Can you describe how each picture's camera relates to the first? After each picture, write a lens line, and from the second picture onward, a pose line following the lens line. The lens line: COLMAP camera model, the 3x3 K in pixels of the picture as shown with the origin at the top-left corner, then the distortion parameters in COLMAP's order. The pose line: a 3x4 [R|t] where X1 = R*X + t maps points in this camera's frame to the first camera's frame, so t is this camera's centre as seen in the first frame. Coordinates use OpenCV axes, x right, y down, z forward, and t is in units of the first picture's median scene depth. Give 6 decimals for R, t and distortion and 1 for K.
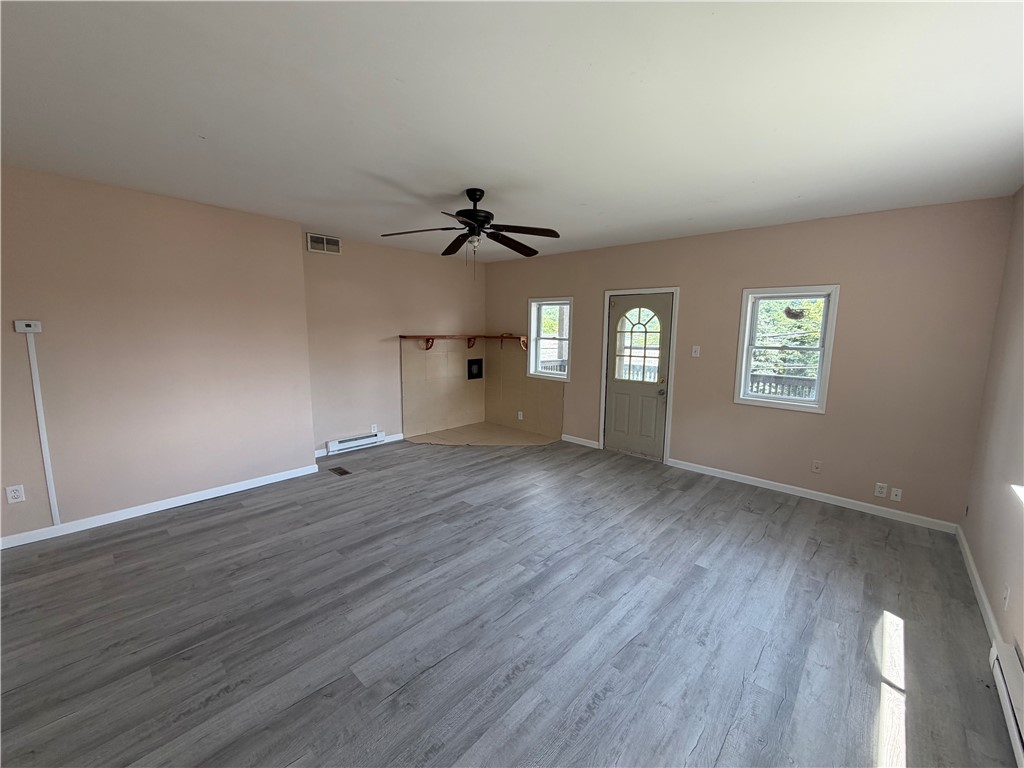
lens RADIAL K [[406.1, 0, 511.5], [0, 406.1, 385.3], [0, 0, 1]] dist [0.001469, 0.000306]
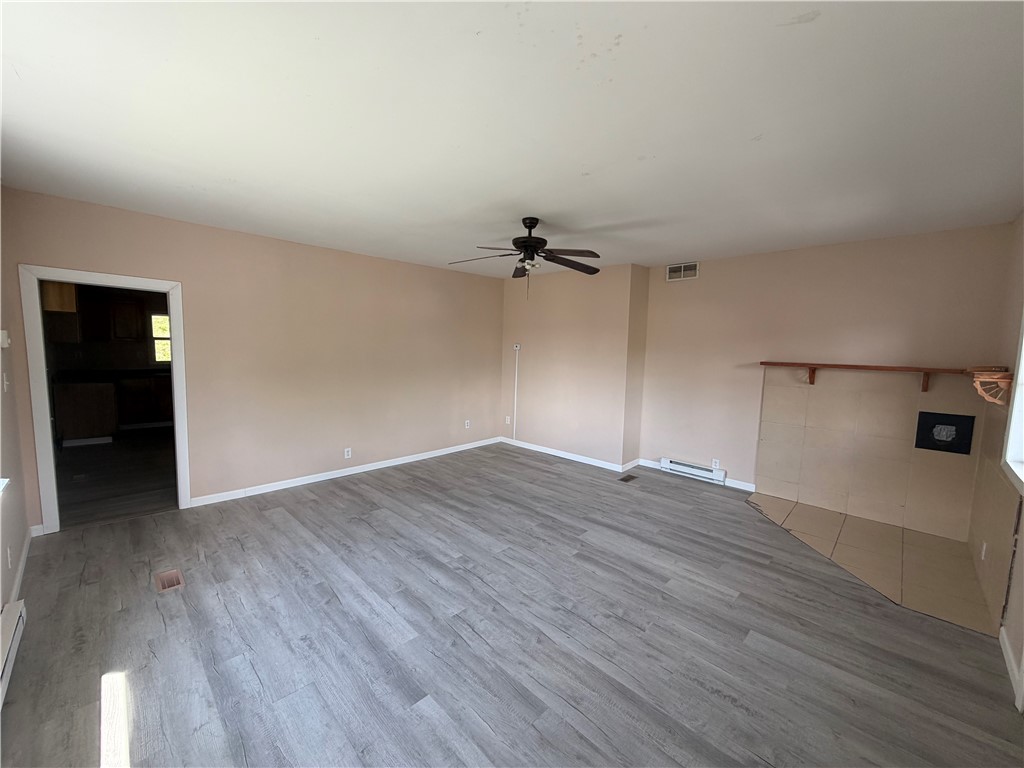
lens RADIAL K [[406.1, 0, 512.6], [0, 406.1, 386.3], [0, 0, 1]] dist [0.001469, 0.000306]
pose [[-0.030168, 0.084542, -0.995963, 0.910482], [-0.164656, 0.982384, 0.088377, -0.109416], [0.985890, 0.166658, -0.015716, 0.914978]]
